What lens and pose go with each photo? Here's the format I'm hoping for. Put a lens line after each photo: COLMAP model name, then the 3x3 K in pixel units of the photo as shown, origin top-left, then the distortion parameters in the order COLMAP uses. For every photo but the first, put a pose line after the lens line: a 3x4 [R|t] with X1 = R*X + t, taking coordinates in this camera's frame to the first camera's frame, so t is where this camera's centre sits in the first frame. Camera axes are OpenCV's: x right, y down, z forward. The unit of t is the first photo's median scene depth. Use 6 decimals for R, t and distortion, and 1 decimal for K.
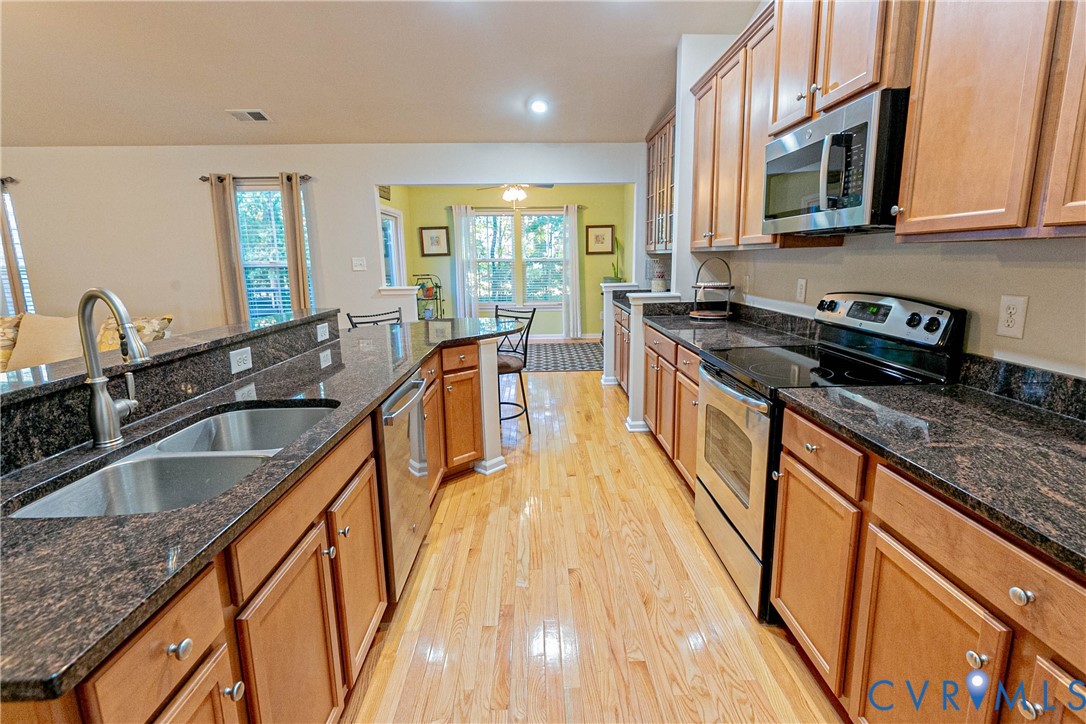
lens RADIAL K [[500.9, 0, 551.7], [0, 500.9, 356.0], [0, 0, 1]] dist [0.004838, -0.002858]
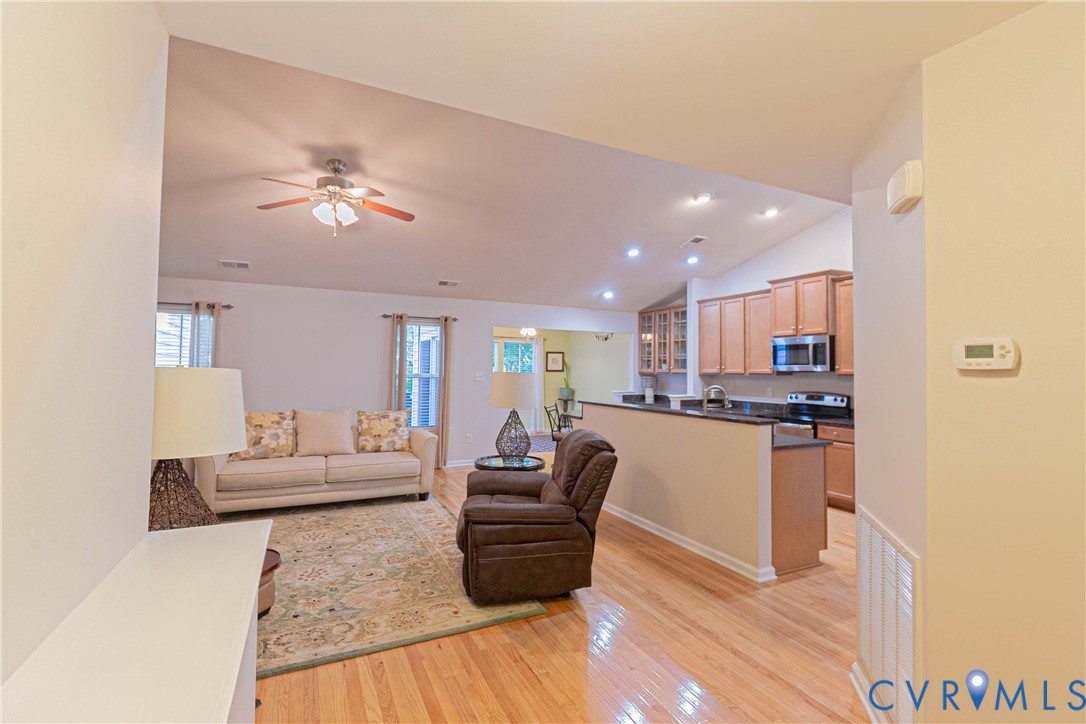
lens RADIAL K [[500.9, 0, 549.9], [0, 500.9, 353.5], [0, 0, 1]] dist [0.004838, -0.002858]
pose [[0.908330, 0.037443, 0.416576, -1.186621], [0.057882, 0.975148, -0.213860, 0.114720], [-0.414231, 0.218367, 0.883589, -0.594368]]
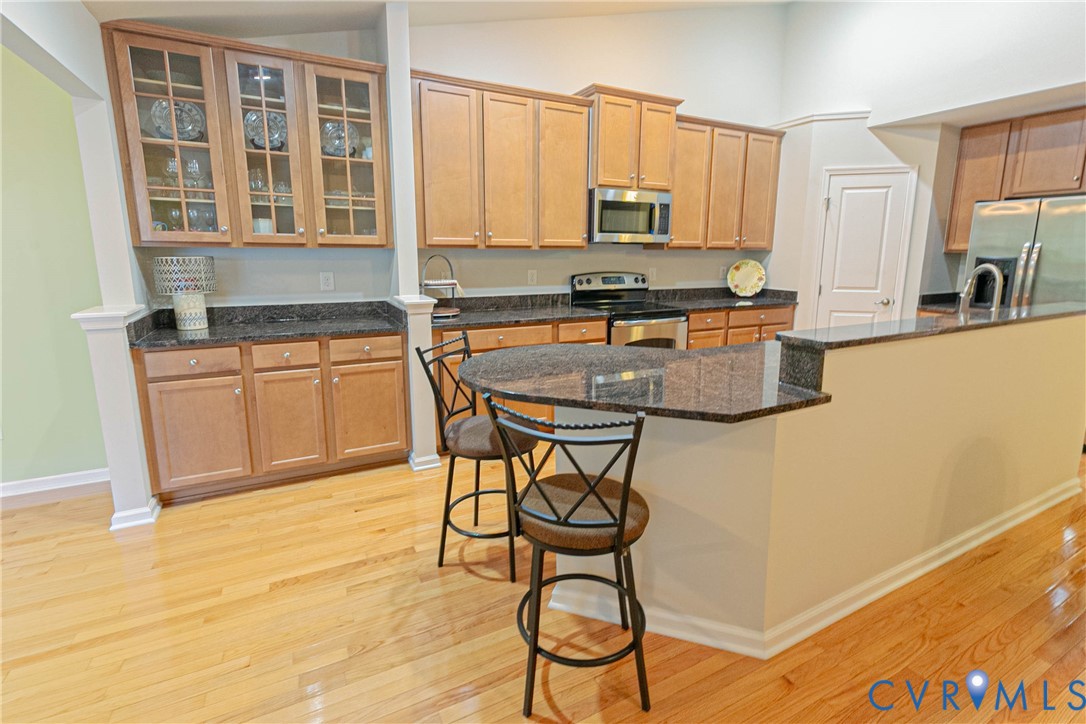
lens RADIAL K [[500.9, 0, 559.0], [0, 500.9, 342.5], [0, 0, 1]] dist [0.004838, -0.002858]
pose [[-0.437712, -0.146981, 0.887020, -0.711005], [0.176391, 0.953339, 0.245012, -0.235936], [-0.881643, 0.263707, -0.391362, 1.243481]]
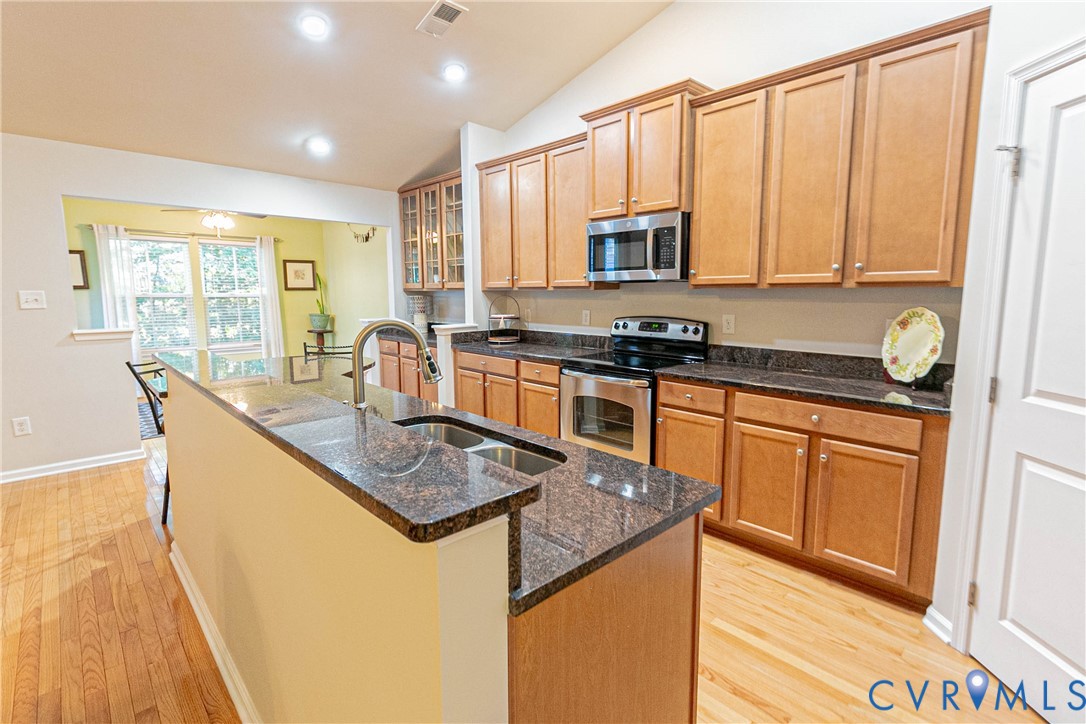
lens RADIAL K [[500.9, 0, 550.8], [0, 500.9, 357.3], [0, 0, 1]] dist [0.004838, -0.002858]
pose [[0.738876, -0.075893, 0.669554, -0.472371], [0.121745, 0.992320, -0.021872, 0.006200], [-0.662752, 0.097676, 0.742442, -0.025818]]
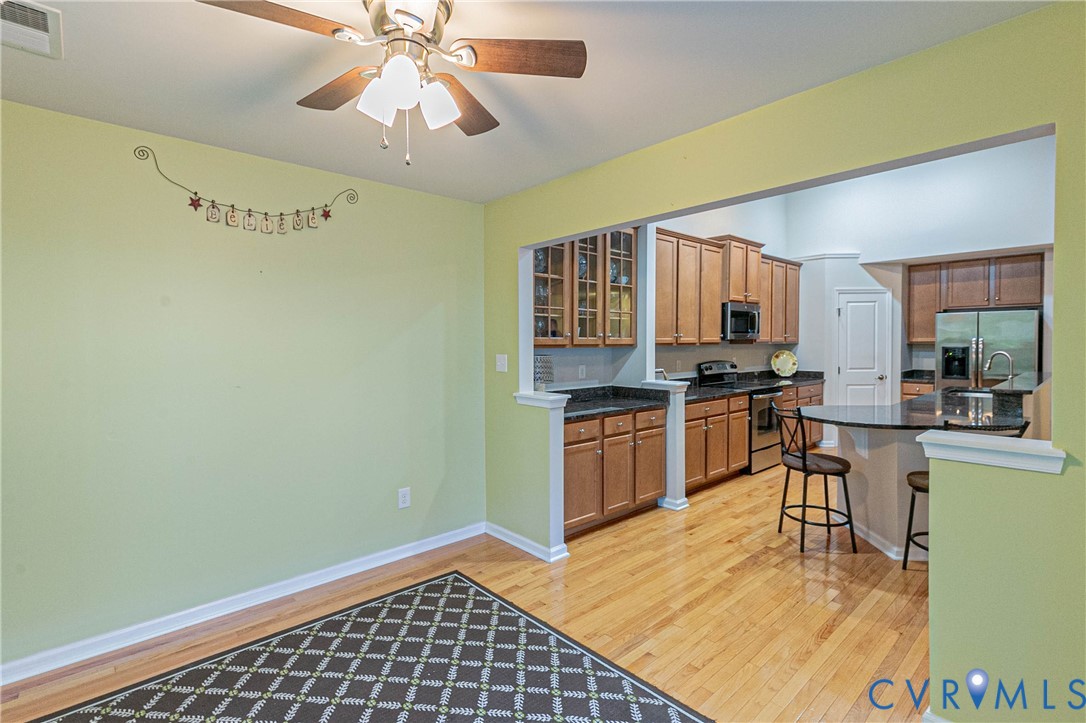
lens RADIAL K [[500.9, 0, 545.1], [0, 500.9, 354.2], [0, 0, 1]] dist [0.004838, -0.002858]
pose [[-0.644443, 0.002376, 0.764649, -0.547372], [0.164841, 0.976914, 0.135891, -0.425197], [-0.746673, 0.213620, -0.629957, 2.102980]]
